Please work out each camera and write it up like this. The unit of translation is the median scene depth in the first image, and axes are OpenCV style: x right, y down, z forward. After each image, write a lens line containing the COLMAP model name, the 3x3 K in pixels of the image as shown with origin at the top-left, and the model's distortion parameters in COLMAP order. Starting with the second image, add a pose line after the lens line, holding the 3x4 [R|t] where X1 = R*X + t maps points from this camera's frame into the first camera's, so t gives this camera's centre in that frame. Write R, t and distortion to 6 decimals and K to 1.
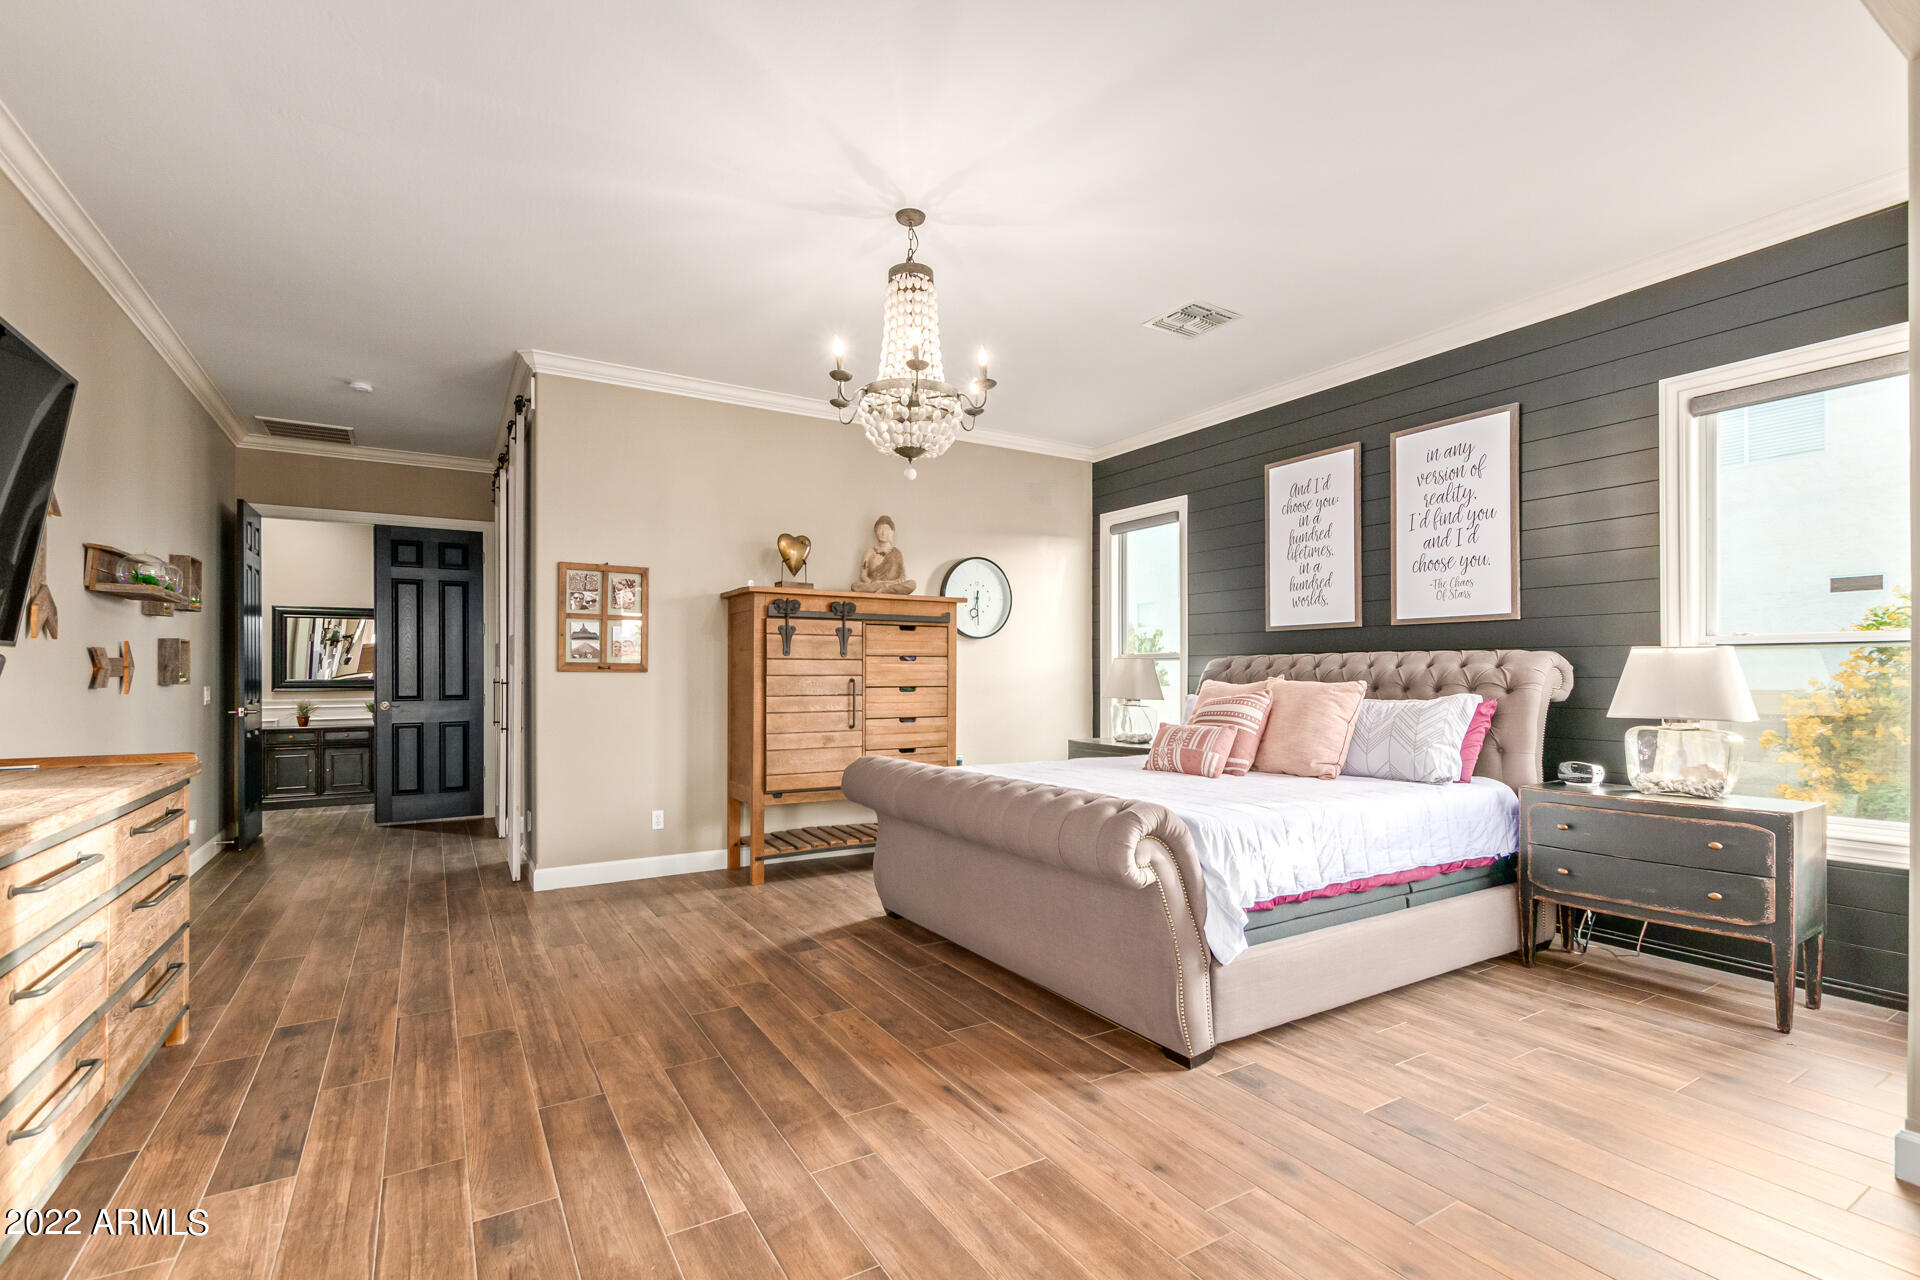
lens RADIAL K [[875.0, 0, 964.3], [0, 875.0, 663.8], [0, 0, 1]] dist [0.004145, -0.001162]
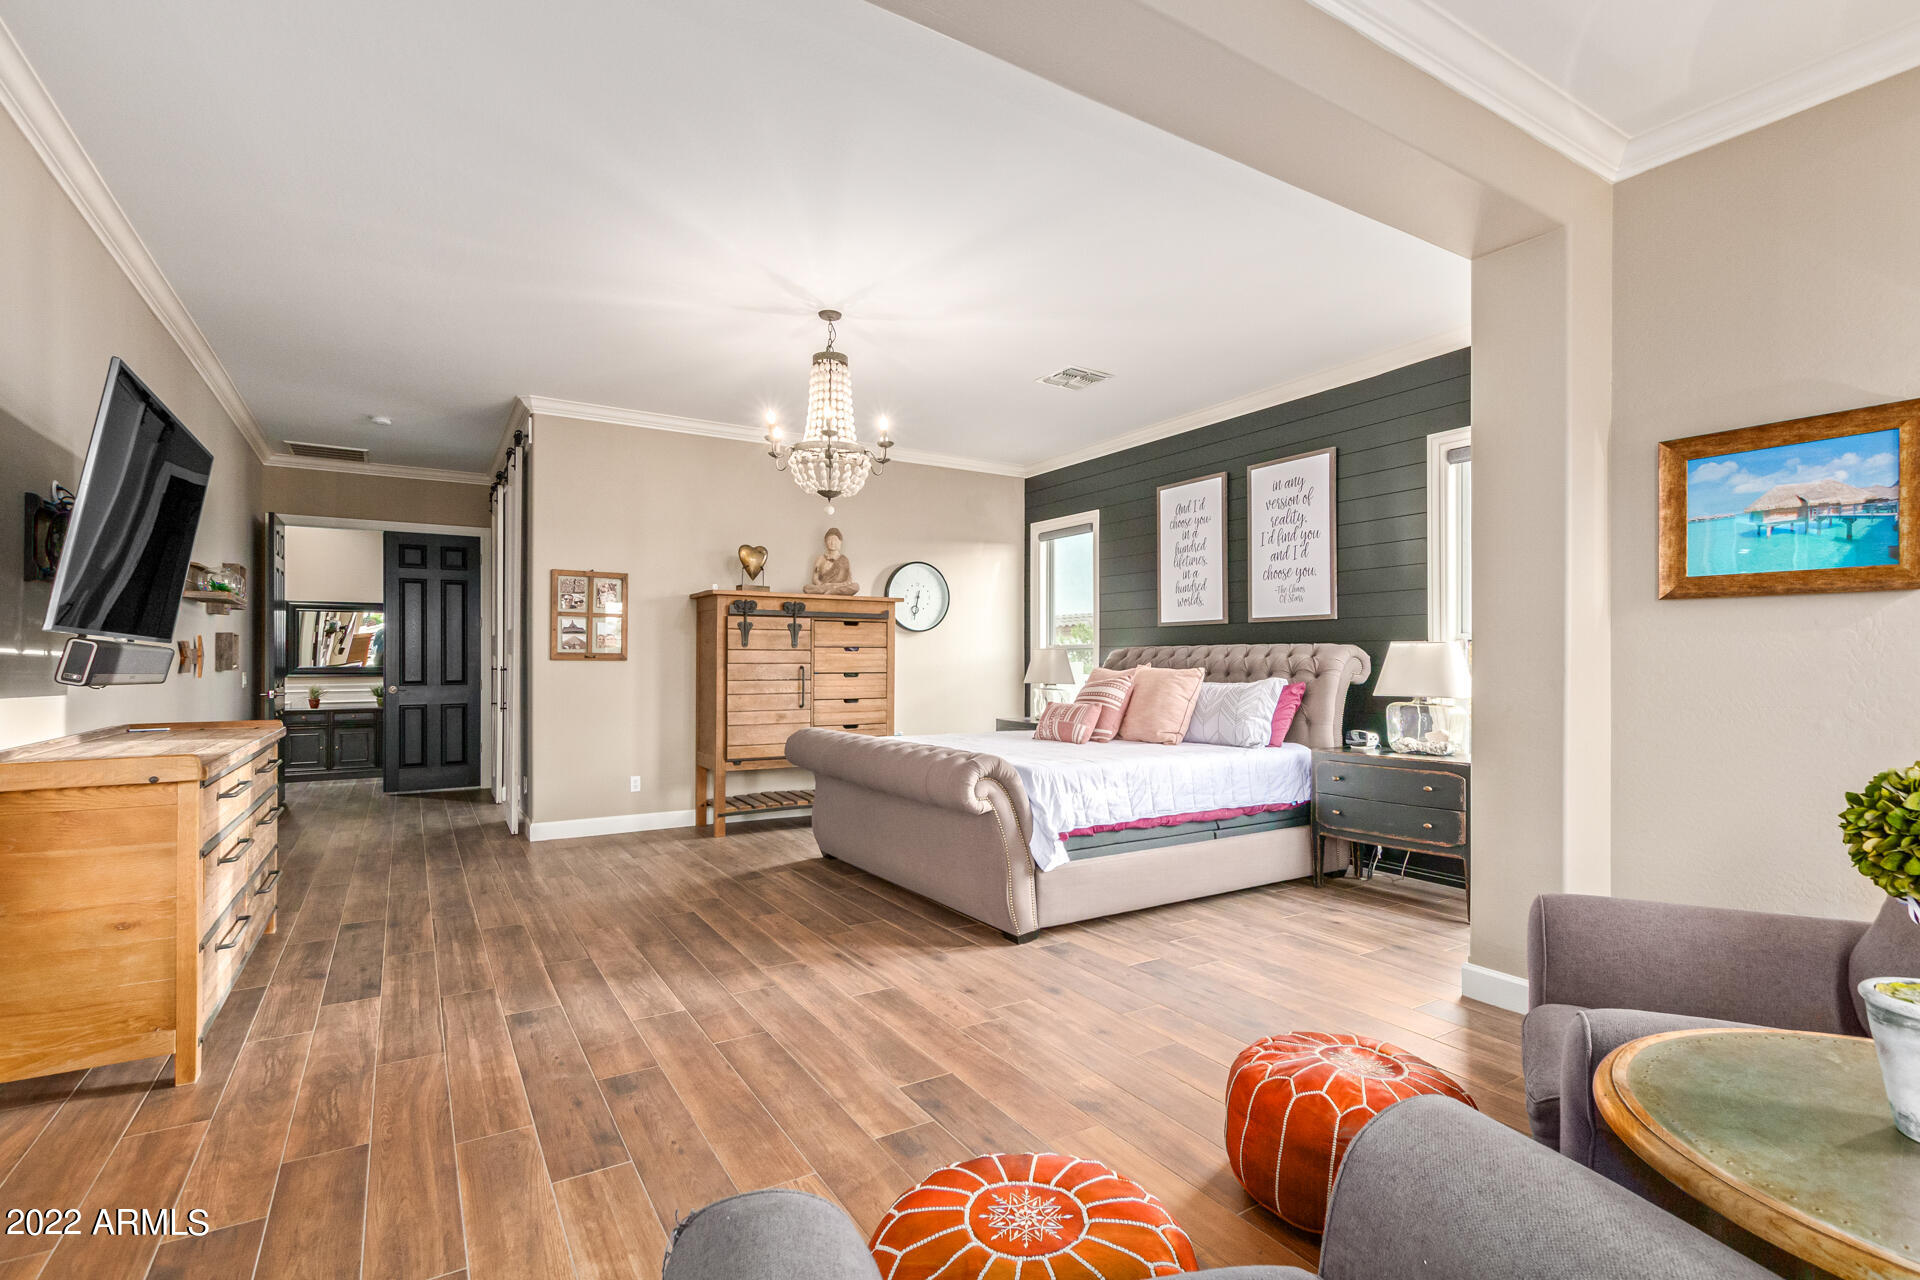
lens RADIAL K [[911.2, 0, 1020.8], [0, 911.2, 649.5], [0, 0, 1]] dist [0.002280, 0.000627]
pose [[0.998566, 0.001481, 0.053518, 0.126731], [-0.001368, 0.999997, -0.002145, -0.004043], [-0.053521, 0.002069, 0.998565, -0.317499]]
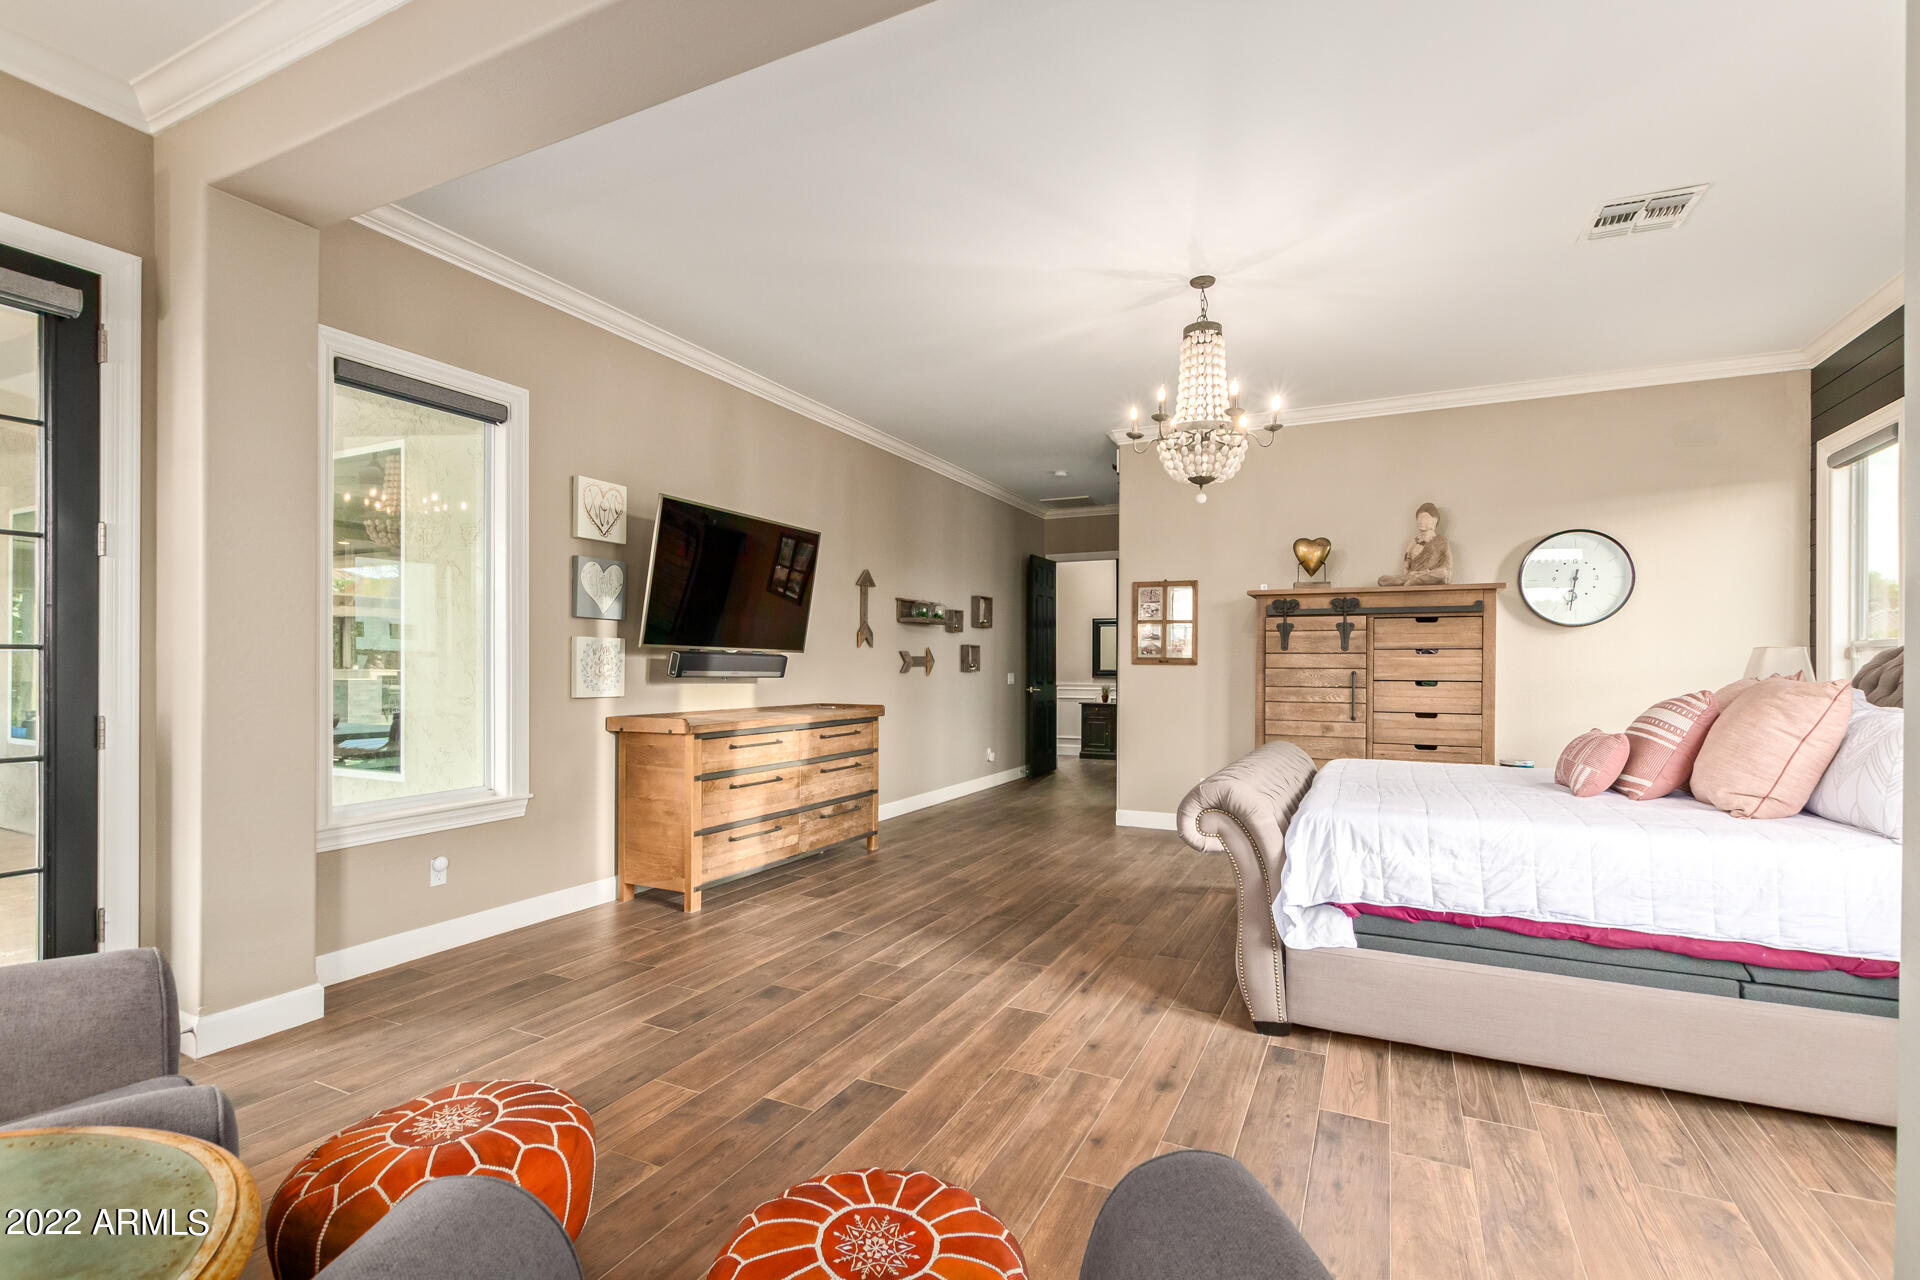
lens RADIAL K [[975.7, 0, 1035.8], [0, 975.7, 658.1], [0, 0, 1]] dist [0.000749, -0.000384]
pose [[0.530887, -0.003734, -0.847434, 0.785399], [0.004515, 0.999989, -0.001578, 0.001274], [0.847431, -0.002989, 0.530898, 0.090833]]
